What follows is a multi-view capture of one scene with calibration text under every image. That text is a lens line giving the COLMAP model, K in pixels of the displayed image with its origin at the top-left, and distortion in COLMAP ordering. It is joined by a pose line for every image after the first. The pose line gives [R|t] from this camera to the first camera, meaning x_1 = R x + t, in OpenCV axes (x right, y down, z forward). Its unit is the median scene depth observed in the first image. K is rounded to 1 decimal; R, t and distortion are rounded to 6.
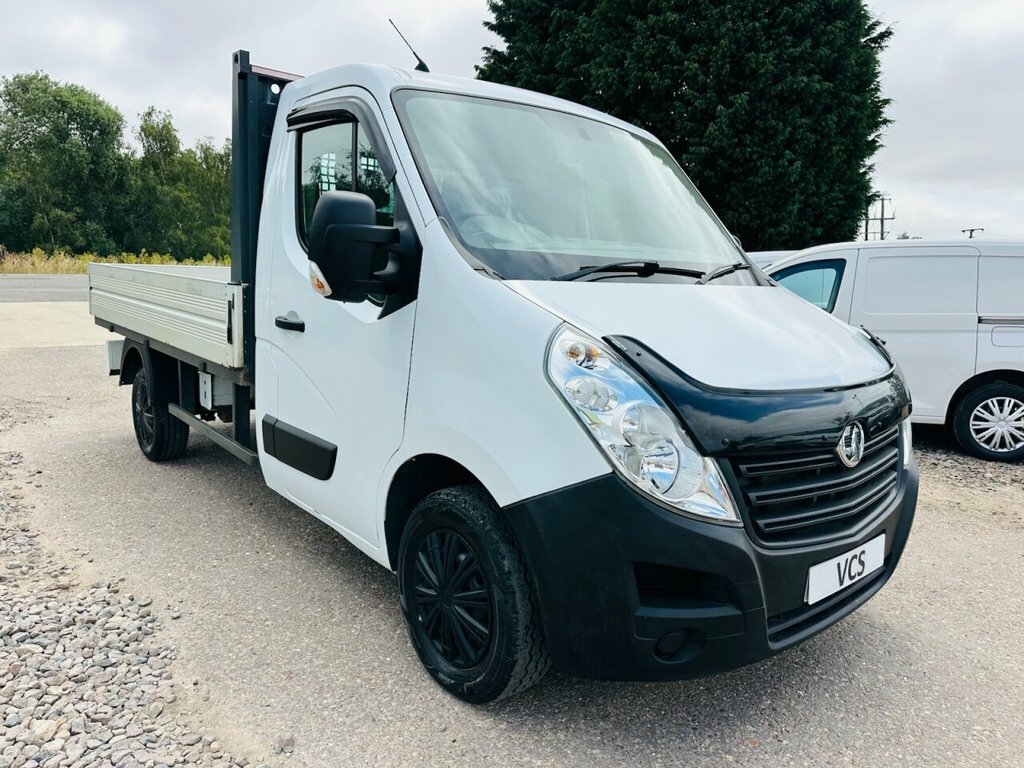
lens RADIAL K [[722.7, 0, 514.0], [0, 722.7, 385.4], [0, 0, 1]] dist [0.033818, -0.043160]
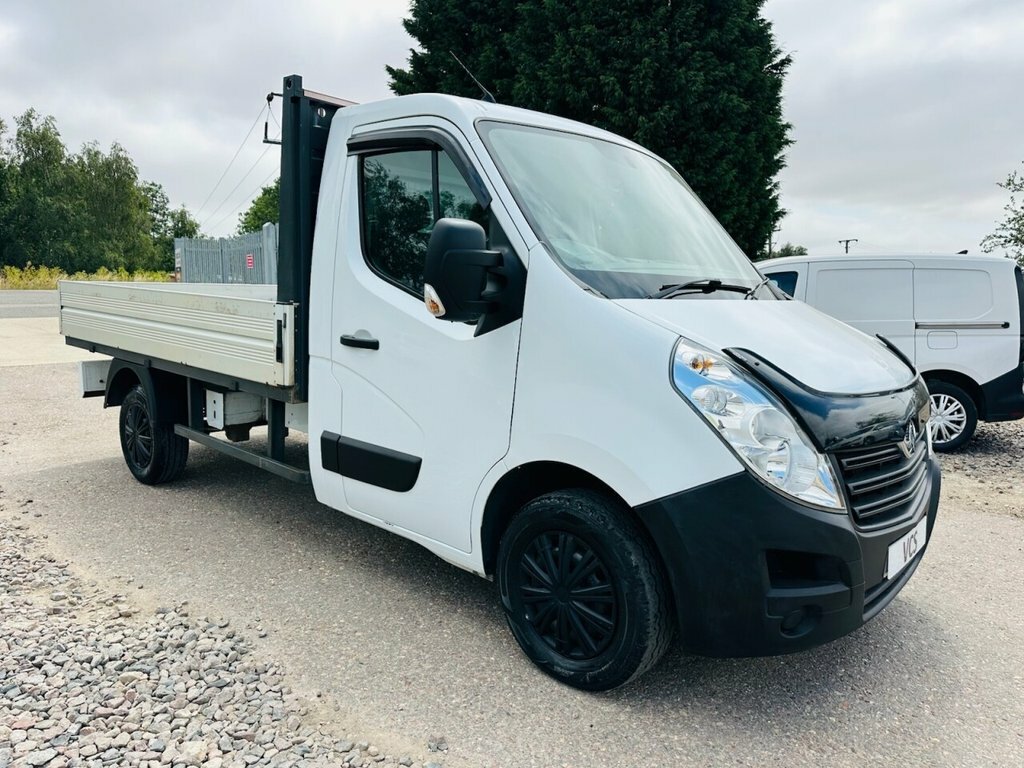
lens RADIAL K [[722.7, 0, 513.5], [0, 722.7, 383.3], [0, 0, 1]] dist [0.033818, -0.043160]
pose [[0.991097, -0.025897, 0.130602, -0.239110], [0.028050, 0.999499, -0.014672, -0.005456], [-0.130157, 0.018204, 0.991326, -0.047993]]
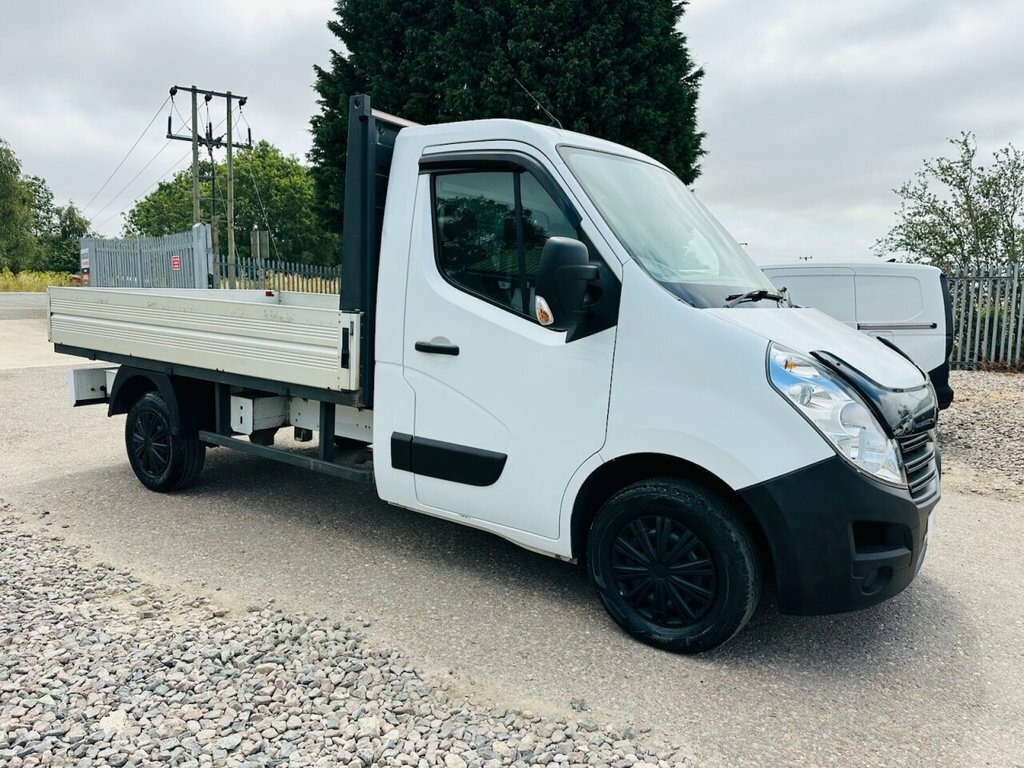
lens RADIAL K [[722.7, 0, 505.9], [0, 722.7, 386.1], [0, 0, 1]] dist [0.033818, -0.043160]
pose [[0.966512, -0.042758, 0.253035, -0.512423], [0.046099, 0.998910, -0.007287, -0.015584], [-0.252447, 0.018707, 0.967430, -0.091201]]
